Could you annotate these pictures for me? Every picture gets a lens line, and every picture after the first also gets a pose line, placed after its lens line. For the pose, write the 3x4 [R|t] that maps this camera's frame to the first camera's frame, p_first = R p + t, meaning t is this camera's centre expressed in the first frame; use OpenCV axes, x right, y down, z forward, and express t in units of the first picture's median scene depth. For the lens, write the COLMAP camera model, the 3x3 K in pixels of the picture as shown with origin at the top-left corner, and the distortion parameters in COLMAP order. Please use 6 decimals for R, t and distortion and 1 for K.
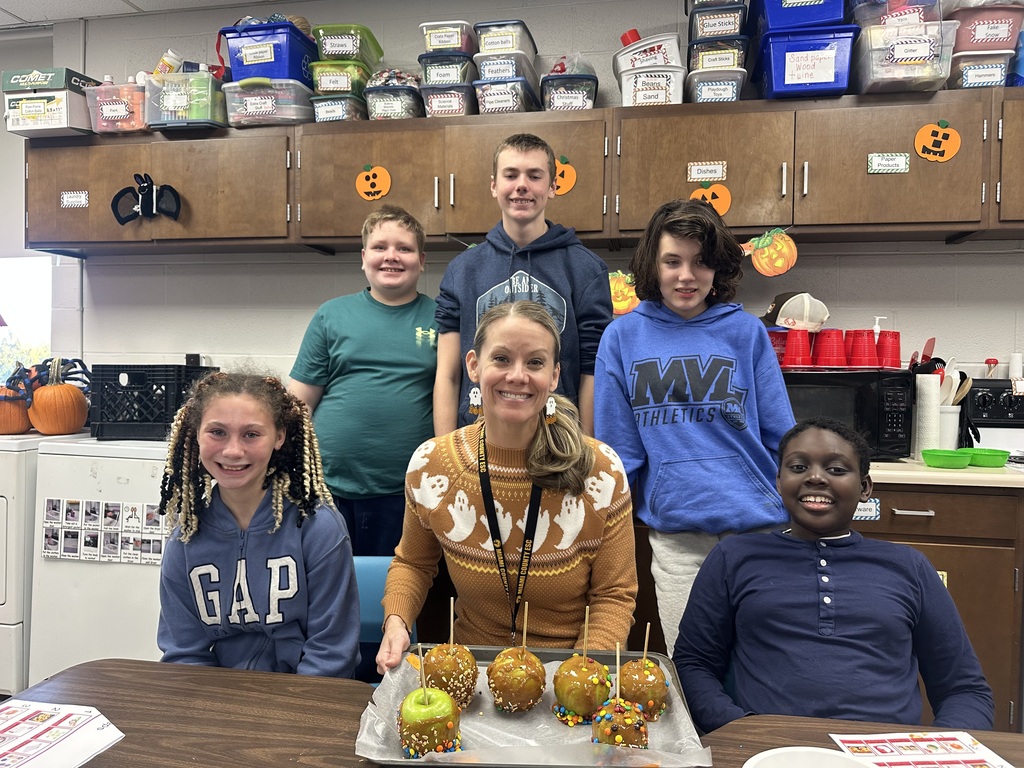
lens RADIAL K [[729.8, 0, 512.0], [0, 729.8, 384.0], [0, 0, 1]] dist [-0.023143, 0.005076]
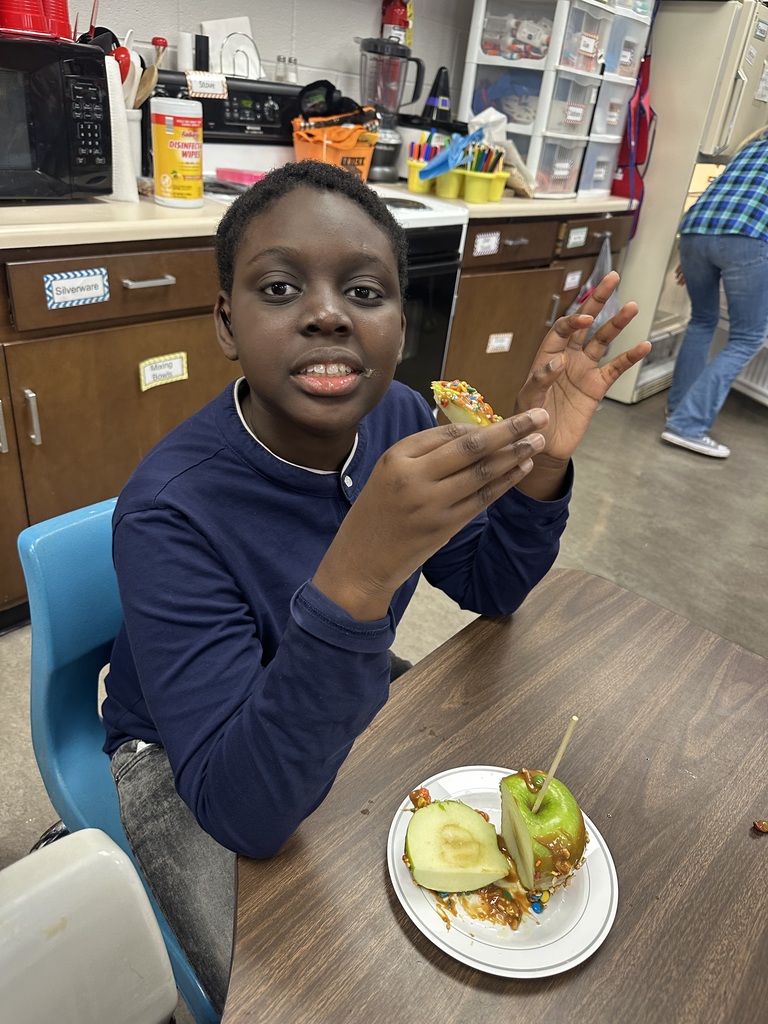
lens RADIAL K [[729.8, 0, 367.6], [0, 729.8, 529.7], [0, 0, 1]] dist [-0.023143, 0.005076]
pose [[0.536783, -0.404398, 0.740491, 0.043697], [-0.052845, 0.859812, 0.507869, 0.013380], [-0.842064, -0.311747, 0.440162, 0.426834]]
